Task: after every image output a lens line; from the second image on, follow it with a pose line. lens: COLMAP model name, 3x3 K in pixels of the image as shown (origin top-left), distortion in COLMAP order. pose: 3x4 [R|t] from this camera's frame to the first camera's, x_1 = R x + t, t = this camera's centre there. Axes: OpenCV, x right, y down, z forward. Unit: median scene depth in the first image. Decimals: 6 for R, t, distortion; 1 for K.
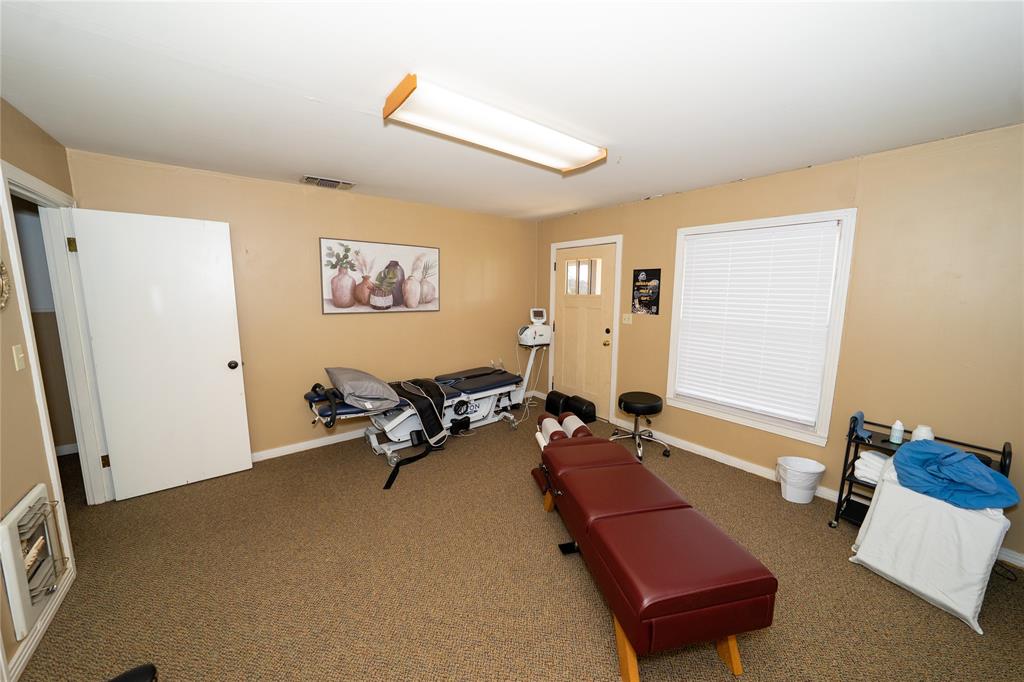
lens RADIAL K [[357.2, 0, 513.7], [0, 357.2, 335.5], [0, 0, 1]] dist [-0.031398, 0.005794]
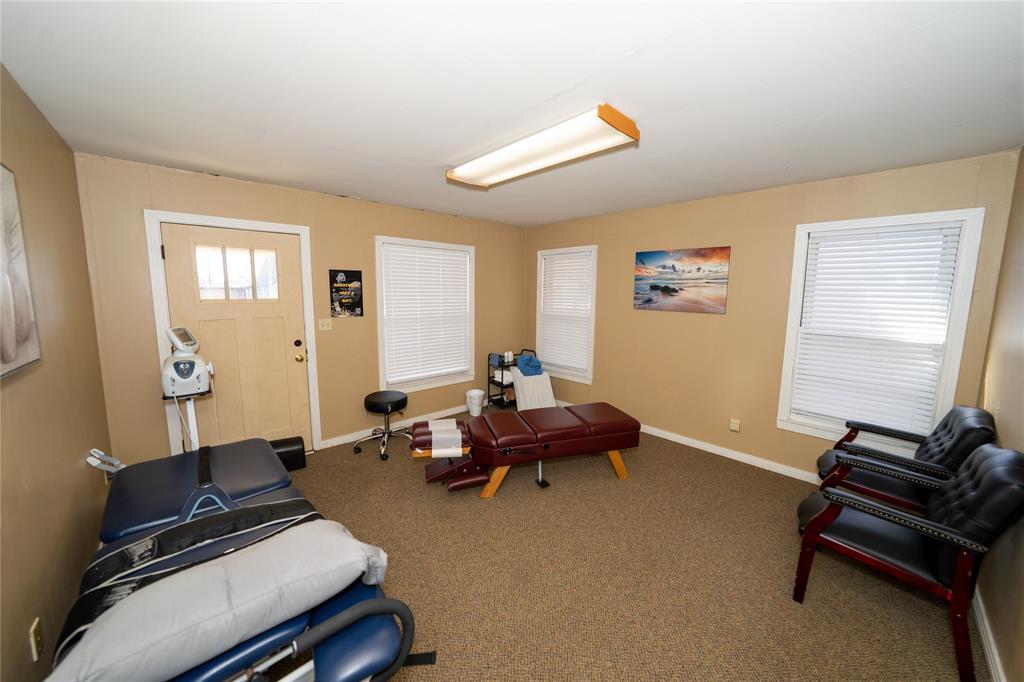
lens RADIAL K [[357.2, 0, 513.7], [0, 357.2, 335.5], [0, 0, 1]] dist [-0.031398, 0.005794]
pose [[-0.078071, -0.126715, 0.988862, -0.627494], [0.125556, 0.982742, 0.135844, -0.086138], [-0.989010, 0.134763, -0.060814, 0.632124]]
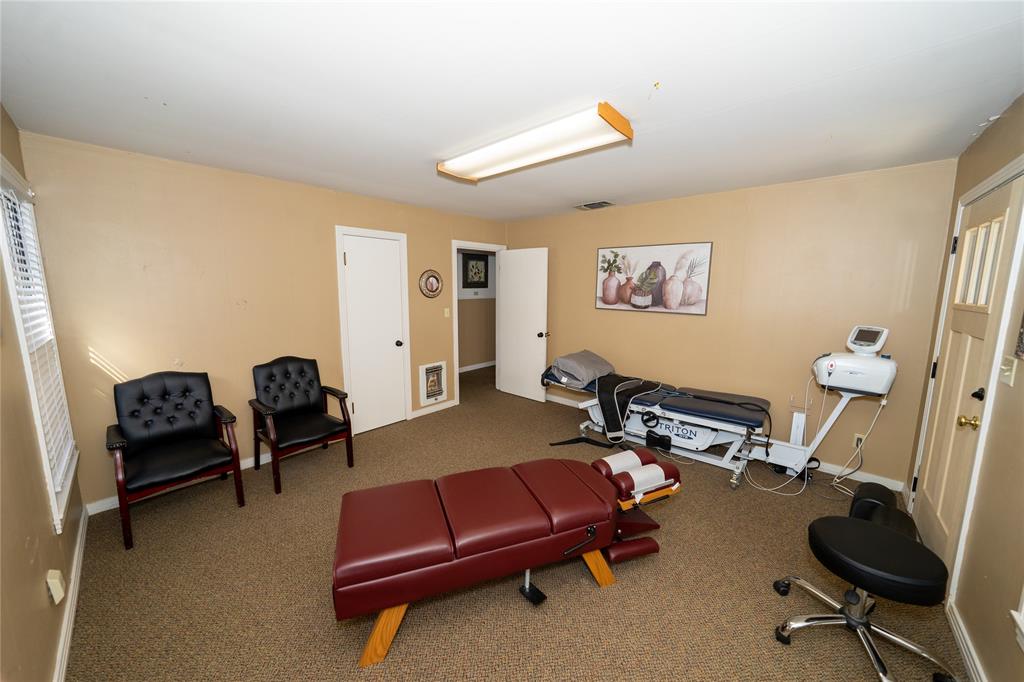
lens RADIAL K [[357.2, 0, 513.7], [0, 357.2, 335.5], [0, 0, 1]] dist [-0.031398, 0.005794]
pose [[0.173213, 0.129247, -0.976367, 0.615154], [-0.132254, 0.985425, 0.106984, -0.057282], [0.975964, 0.110597, 0.187782, 0.440598]]
